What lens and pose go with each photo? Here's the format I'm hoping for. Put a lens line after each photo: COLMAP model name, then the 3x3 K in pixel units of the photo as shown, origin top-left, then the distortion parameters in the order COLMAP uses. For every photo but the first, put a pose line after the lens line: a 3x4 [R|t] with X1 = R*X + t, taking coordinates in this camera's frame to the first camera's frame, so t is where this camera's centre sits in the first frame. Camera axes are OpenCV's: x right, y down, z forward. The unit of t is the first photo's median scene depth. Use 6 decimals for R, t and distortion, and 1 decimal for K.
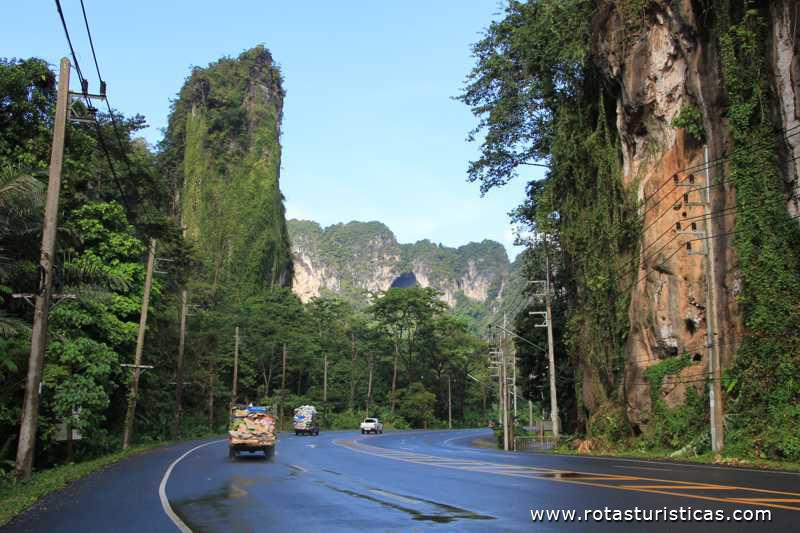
lens RADIAL K [[873.7, 0, 400.0], [0, 873.7, 266.5], [0, 0, 1]] dist [-0.001209, 0.020302]
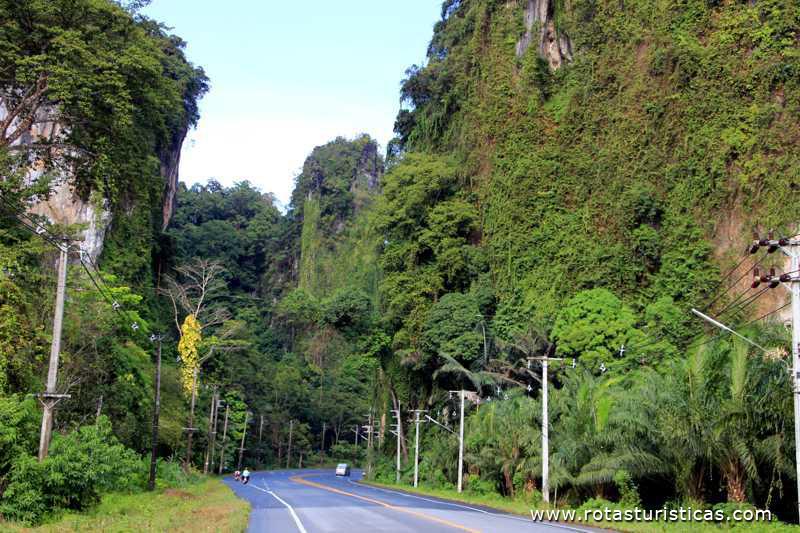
lens RADIAL K [[873.7, 0, 400.0], [0, 873.7, 266.5], [0, 0, 1]] dist [-0.001209, 0.020302]
pose [[0.989986, 0.010213, -0.140795, 0.061671], [-0.016139, 0.999028, -0.041012, -0.036631], [0.140239, 0.042873, 0.989189, -0.183021]]
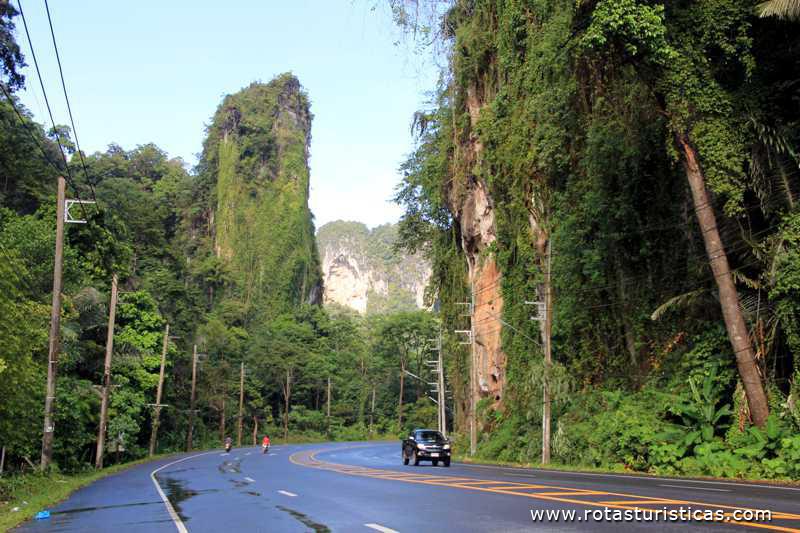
lens RADIAL K [[873.7, 0, 400.0], [0, 873.7, 266.5], [0, 0, 1]] dist [-0.001209, 0.020302]
pose [[0.999017, -0.015098, -0.041671, 0.015927], [0.014640, 0.999829, -0.011280, -0.008634], [0.041834, 0.010658, 0.999068, -0.043727]]
